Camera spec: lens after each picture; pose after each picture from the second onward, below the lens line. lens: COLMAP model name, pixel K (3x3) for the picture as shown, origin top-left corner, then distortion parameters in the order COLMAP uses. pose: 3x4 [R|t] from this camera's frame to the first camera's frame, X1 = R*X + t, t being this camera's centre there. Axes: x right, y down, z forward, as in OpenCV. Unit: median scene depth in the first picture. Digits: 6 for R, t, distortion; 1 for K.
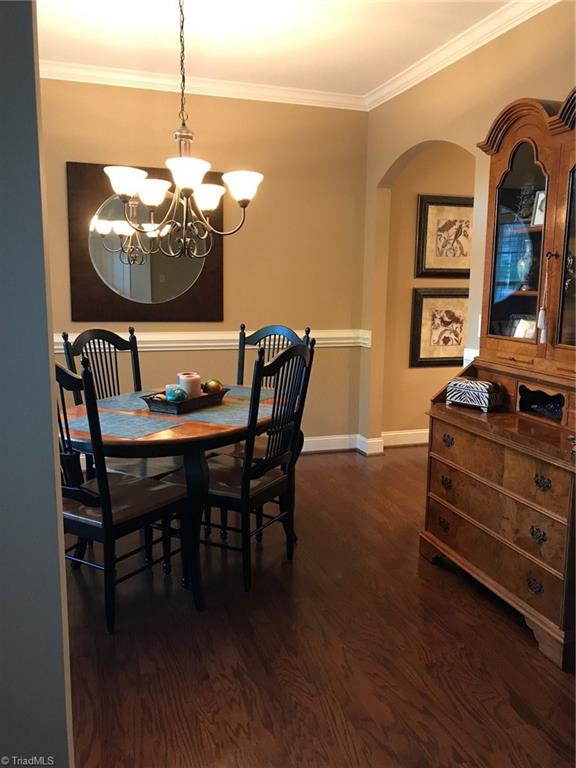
lens RADIAL K [[634.4, 0, 292.8], [0, 634.4, 385.1], [0, 0, 1]] dist [0.029703, -0.038568]
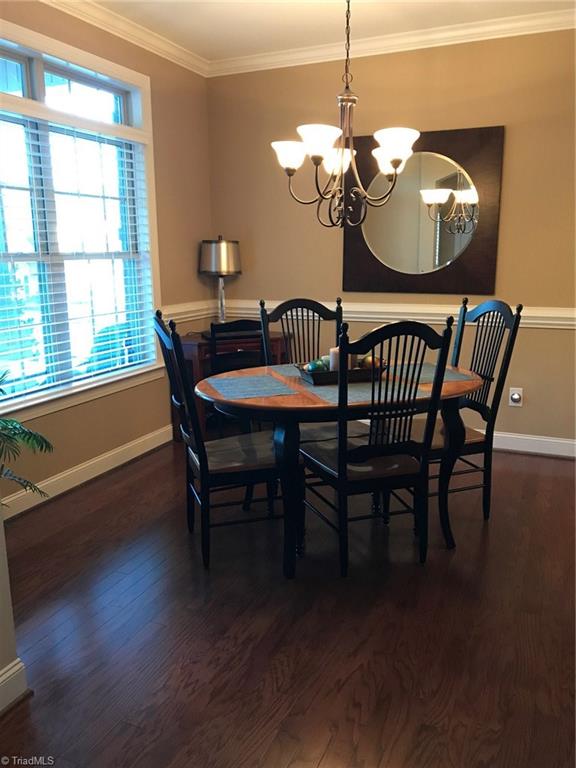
lens RADIAL K [[634.4, 0, 290.4], [0, 634.4, 382.2], [0, 0, 1]] dist [0.029703, -0.038568]
pose [[0.739394, 0.119081, -0.662658, 0.399996], [-0.091919, 0.992873, 0.075859, -0.026783], [0.666969, 0.004821, 0.745070, 0.196651]]
